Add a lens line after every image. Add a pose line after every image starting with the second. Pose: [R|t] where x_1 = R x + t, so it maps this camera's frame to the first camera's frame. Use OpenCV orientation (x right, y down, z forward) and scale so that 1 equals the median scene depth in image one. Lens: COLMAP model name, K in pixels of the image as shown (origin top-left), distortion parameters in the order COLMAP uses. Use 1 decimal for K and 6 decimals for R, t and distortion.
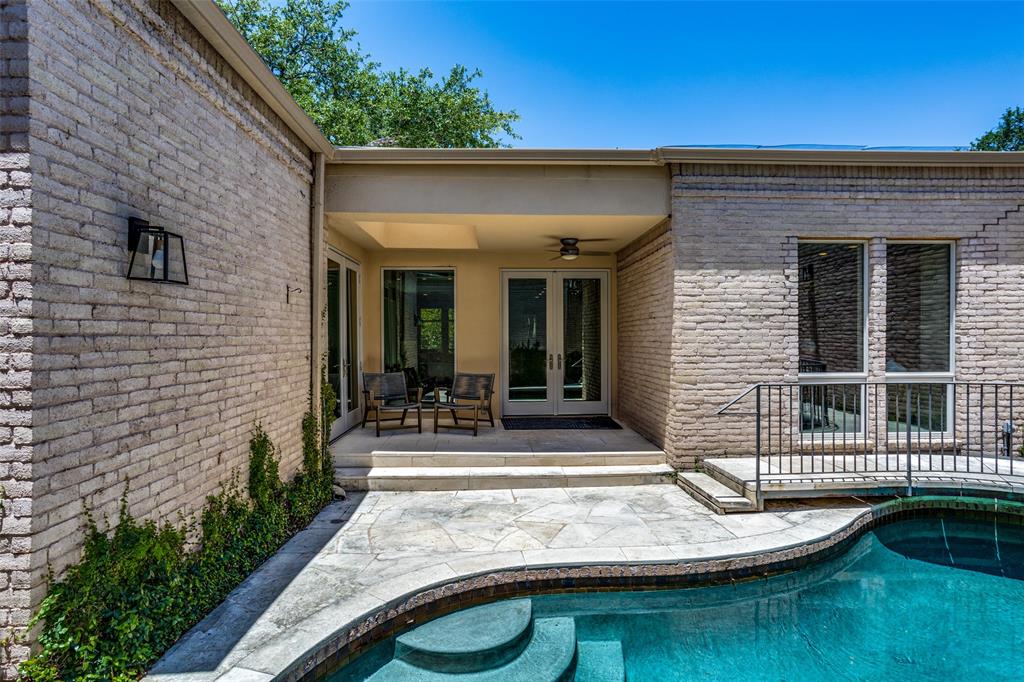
lens RADIAL K [[526.3, 0, 551.8], [0, 526.3, 339.2], [0, 0, 1]] dist [-0.017794, 0.001353]
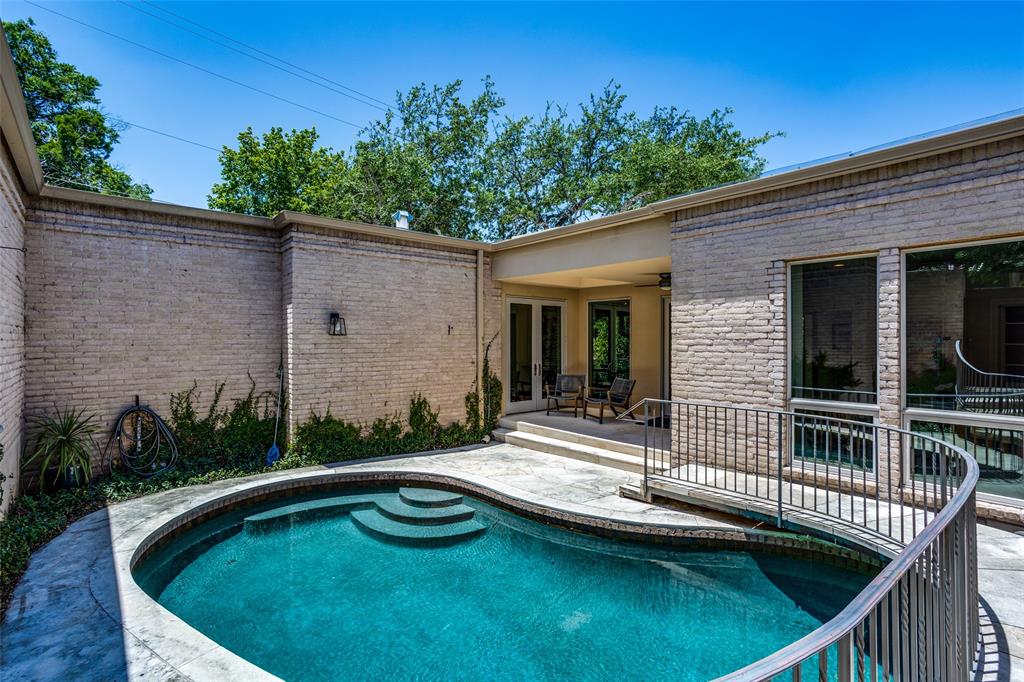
lens RADIAL K [[526.3, 0, 551.8], [0, 526.3, 339.2], [0, 0, 1]] dist [-0.017794, 0.001353]
pose [[0.635475, 0.004693, -0.772108, 0.973283], [-0.009347, 0.999955, -0.001615, -0.040598], [0.772065, 0.008243, 0.635490, 0.032232]]
